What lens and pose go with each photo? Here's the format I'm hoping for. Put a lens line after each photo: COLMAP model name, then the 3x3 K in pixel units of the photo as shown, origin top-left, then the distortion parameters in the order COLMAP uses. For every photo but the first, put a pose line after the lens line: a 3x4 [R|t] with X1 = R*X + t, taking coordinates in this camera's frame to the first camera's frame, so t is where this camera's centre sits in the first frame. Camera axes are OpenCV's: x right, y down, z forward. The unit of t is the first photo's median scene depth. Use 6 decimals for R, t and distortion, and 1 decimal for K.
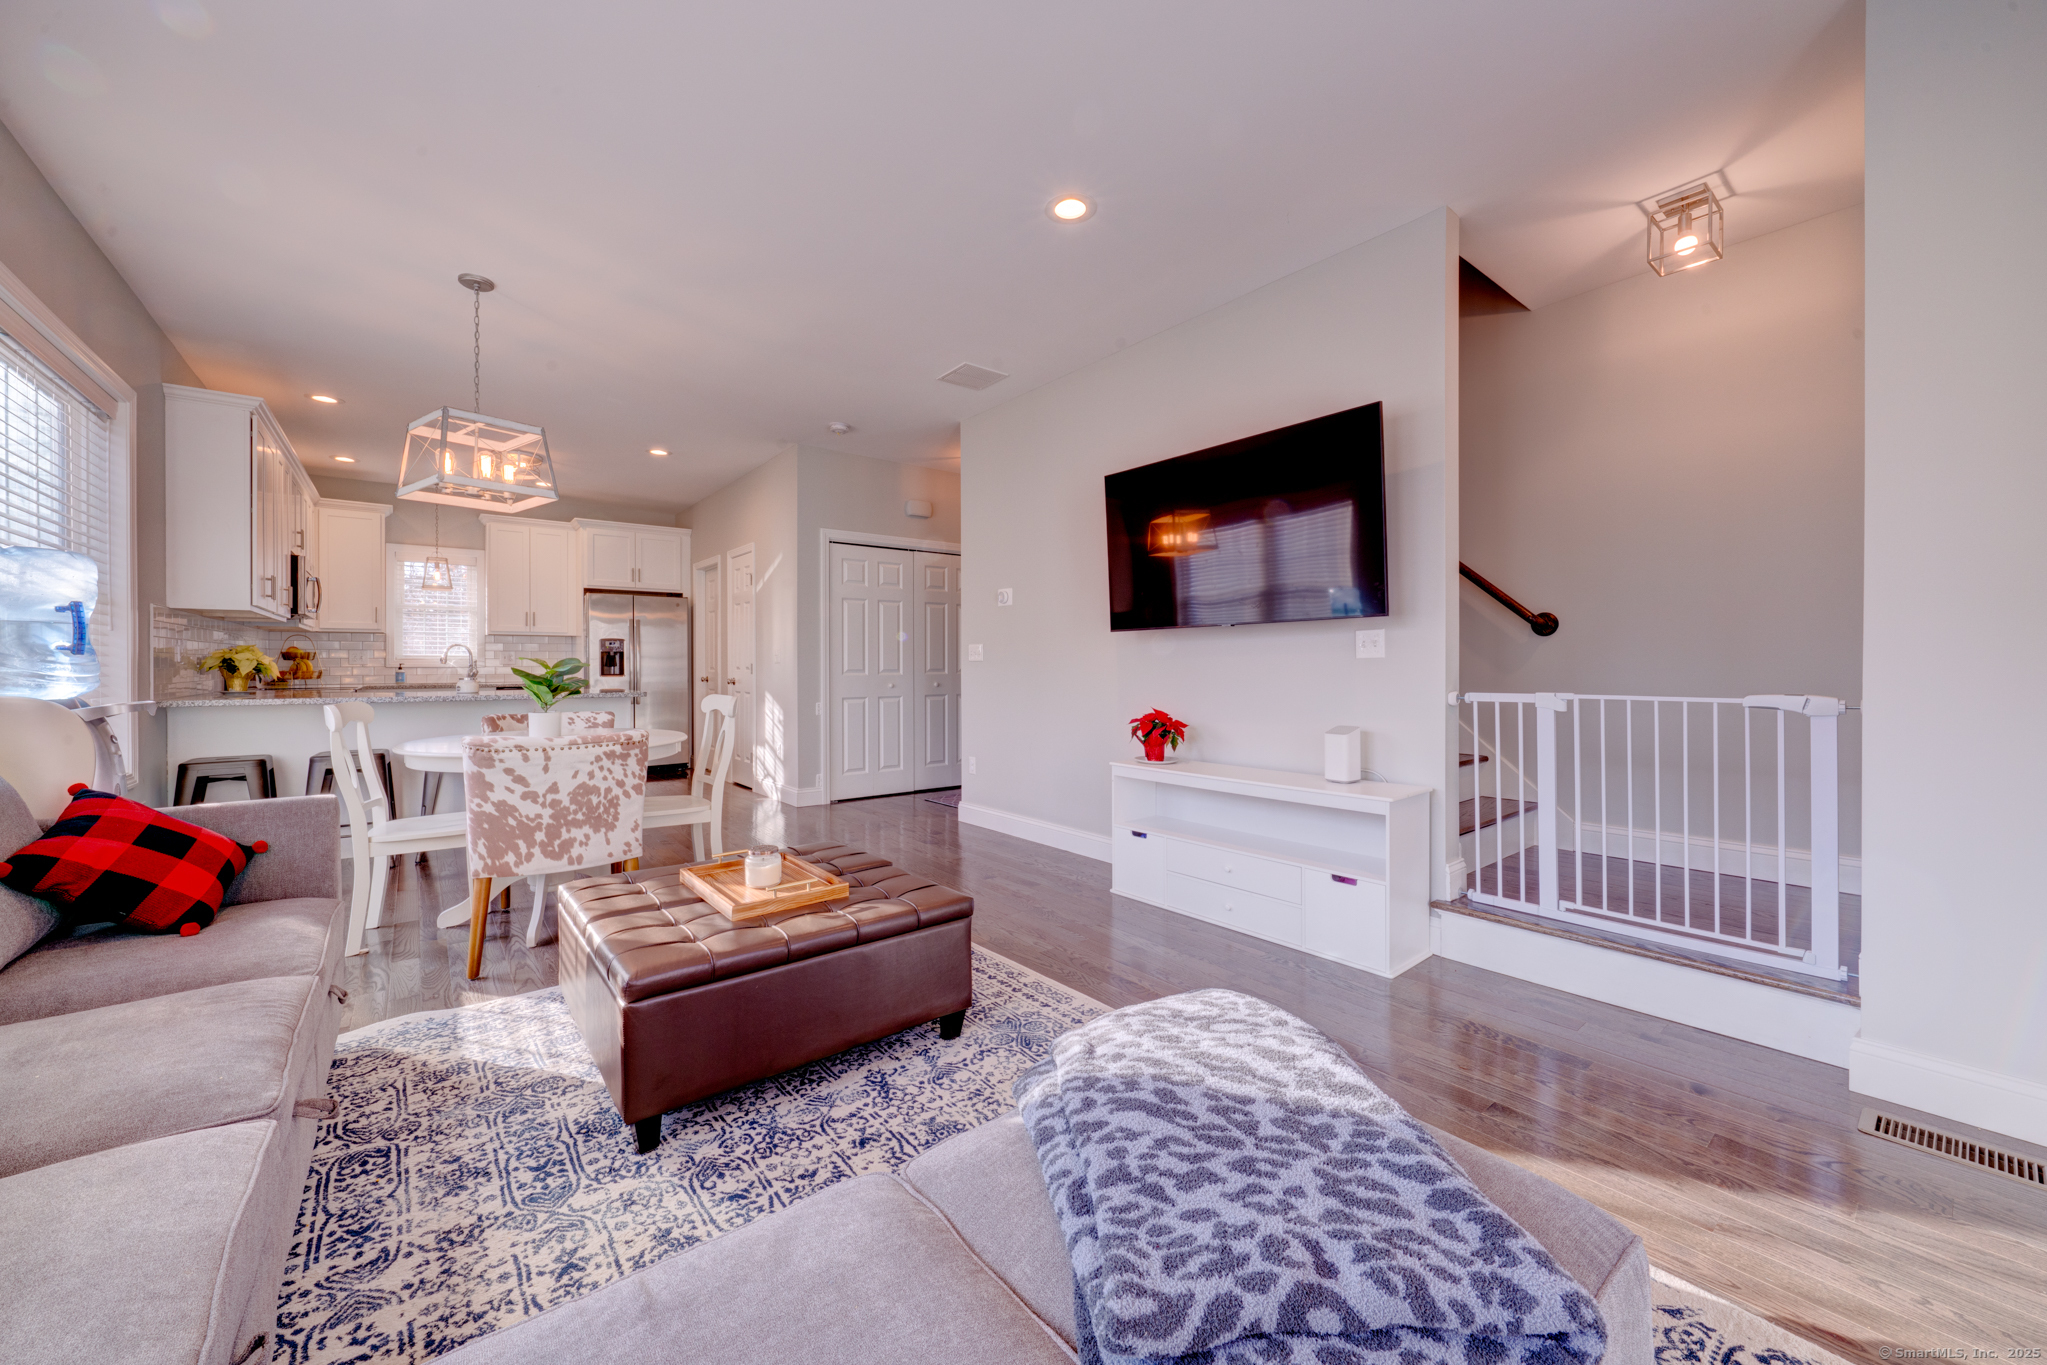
lens RADIAL K [[762.0, 0, 1041.6], [0, 762.0, 666.7], [0, 0, 1]] dist [-0.002902, -0.001243]
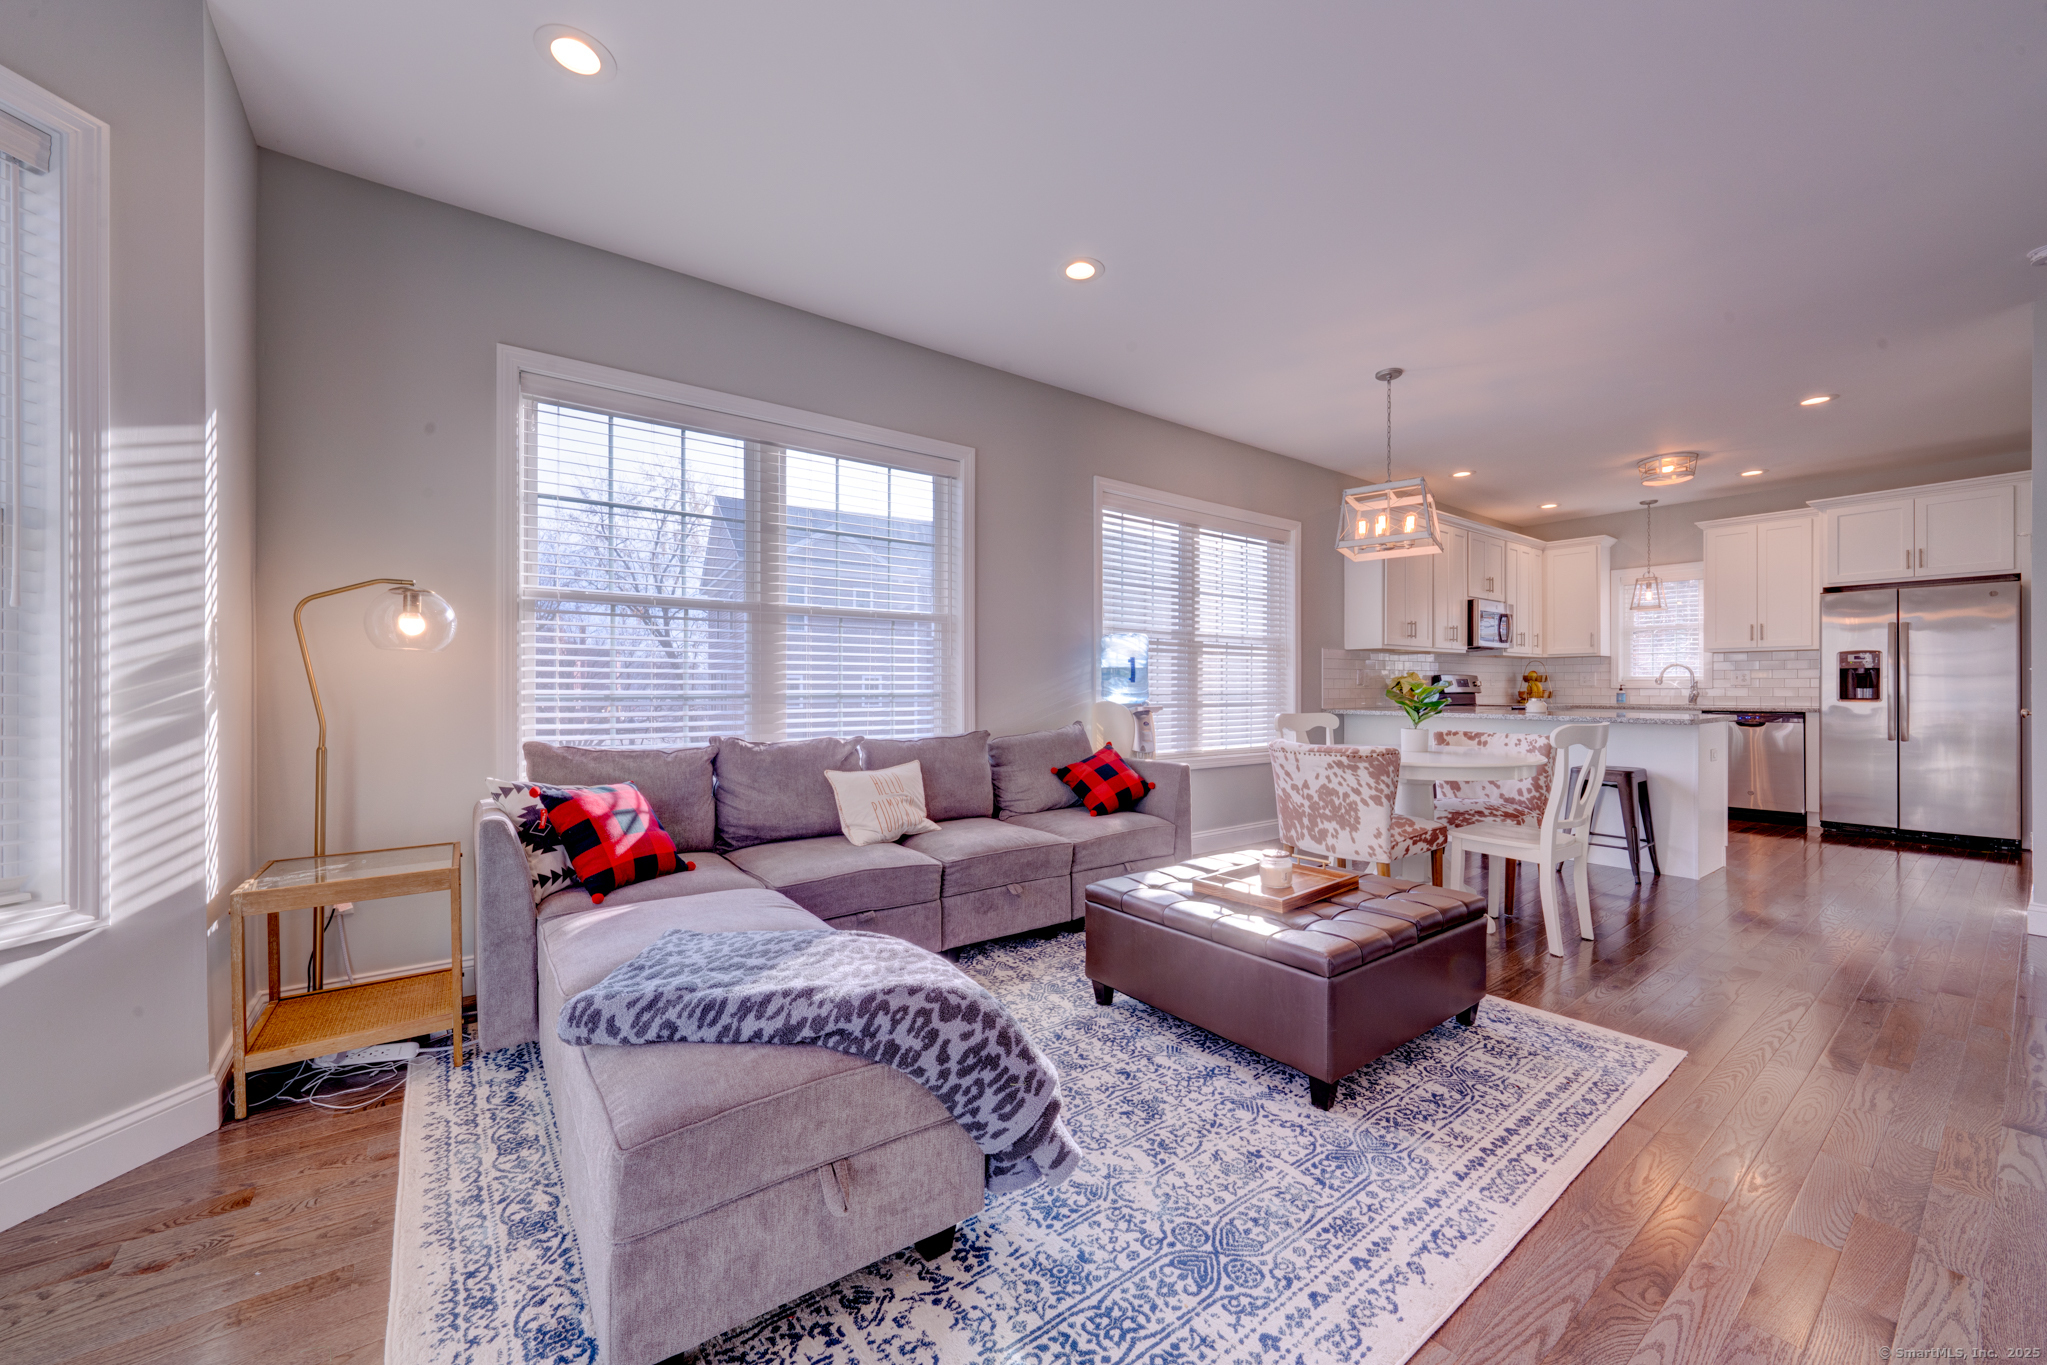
lens RADIAL K [[762.0, 0, 990.5], [0, 762.0, 686.1], [0, 0, 1]] dist [-0.002902, -0.001243]
pose [[-0.061236, -0.001423, -0.998122, 0.653769], [-0.000177, 0.999999, -0.001415, -0.002410], [0.998123, 0.000090, -0.061236, 0.552306]]
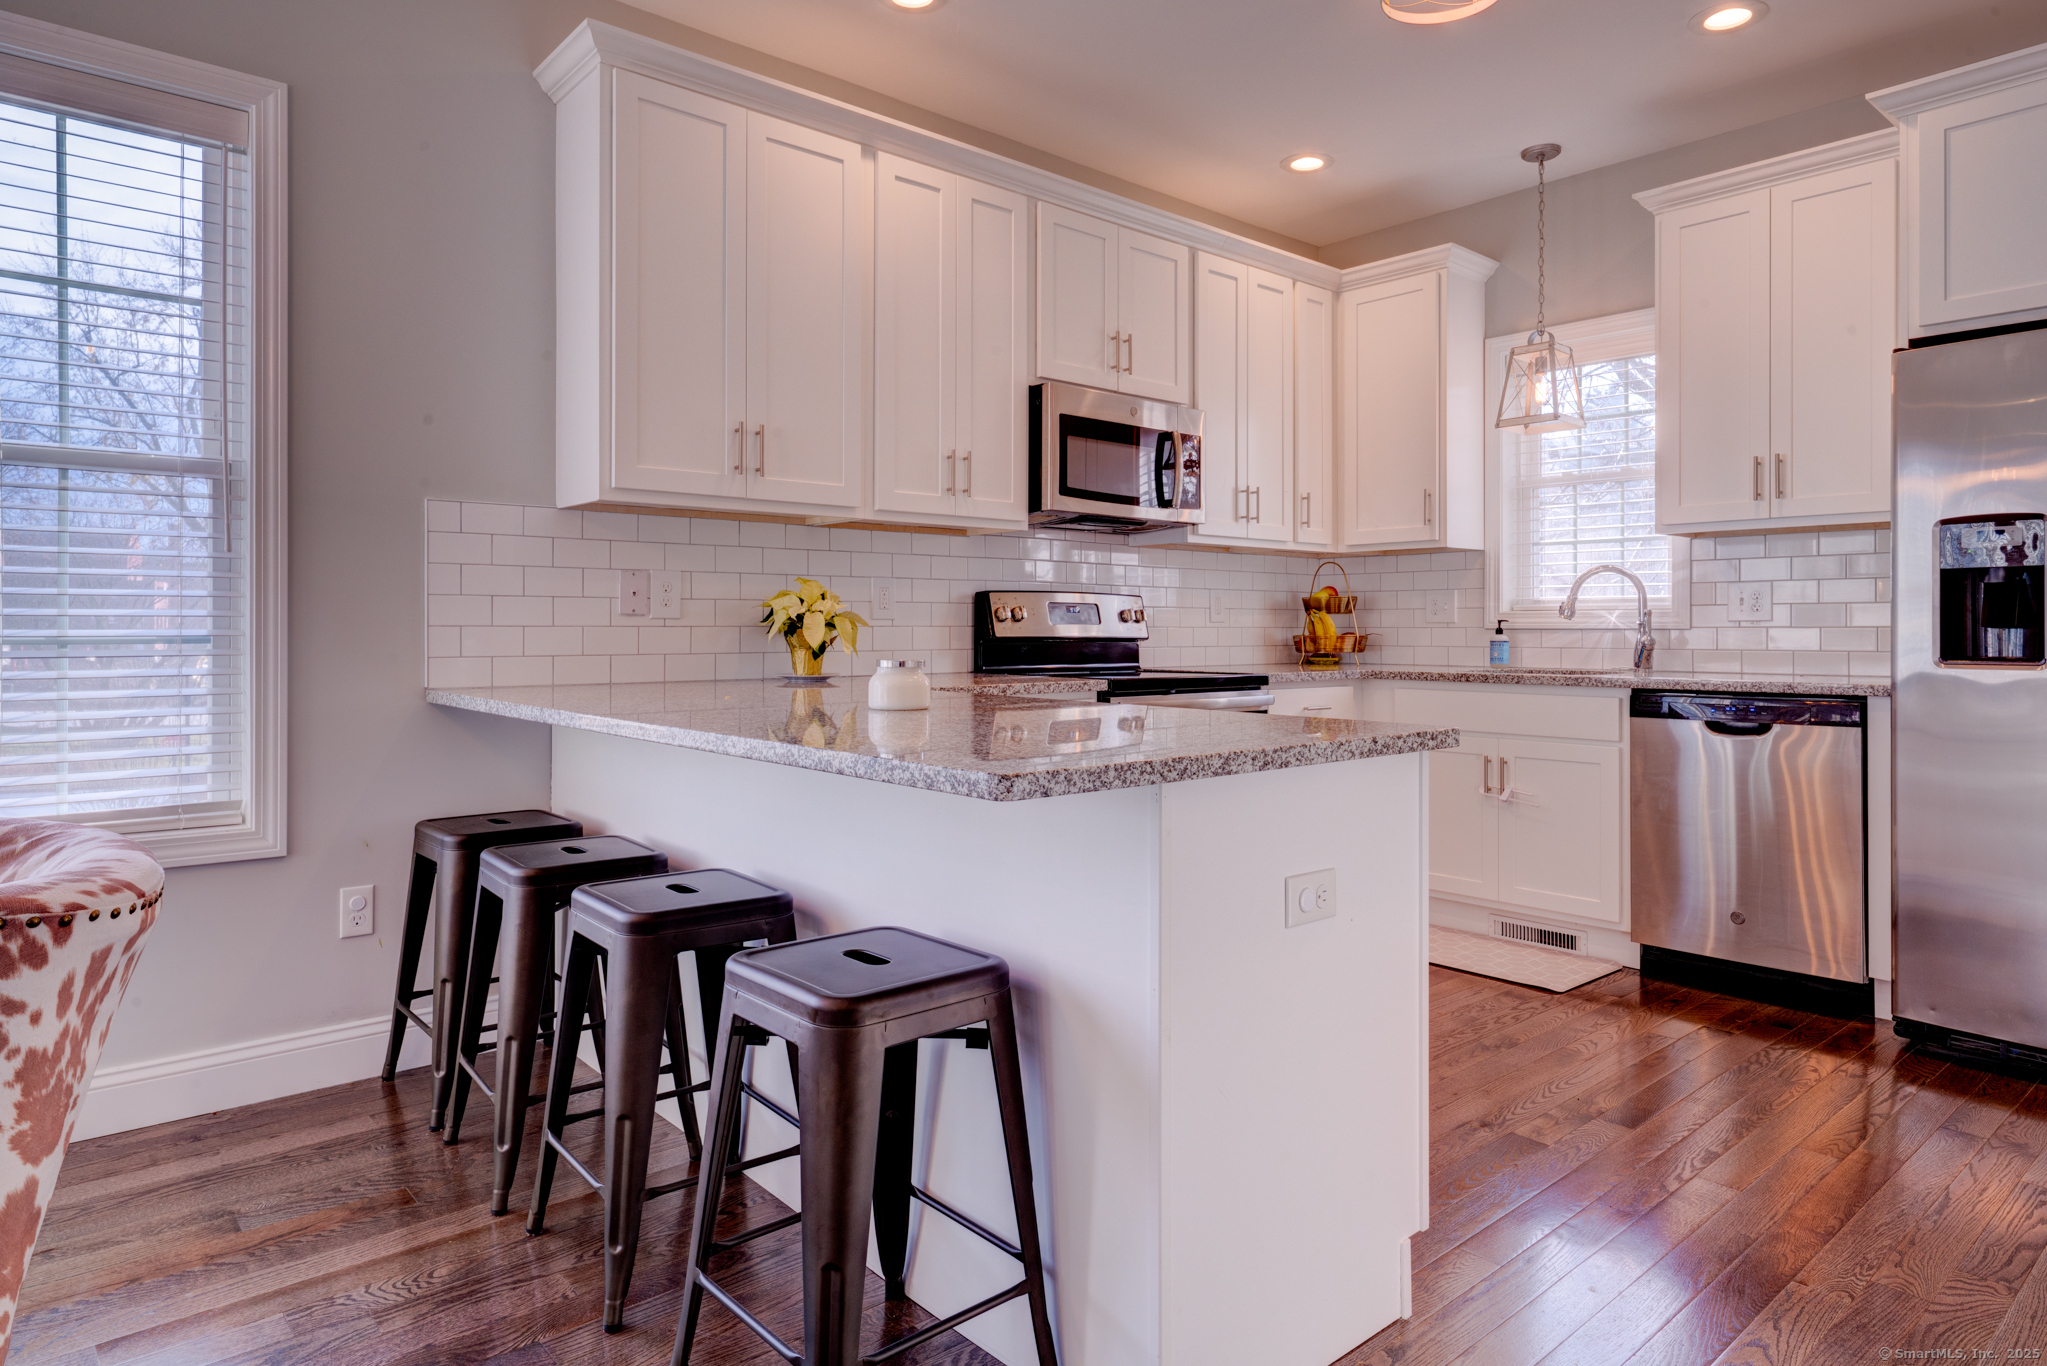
lens RADIAL K [[1200.9, 0, 1042.7], [0, 1200.9, 623.4], [0, 0, 1]] dist [0.017838, -0.000060]
pose [[0.050817, -0.000991, -0.998707, -0.505978], [-0.002033, 0.999997, -0.001095, -0.002105], [0.998706, 0.002086, 0.050815, 1.887466]]
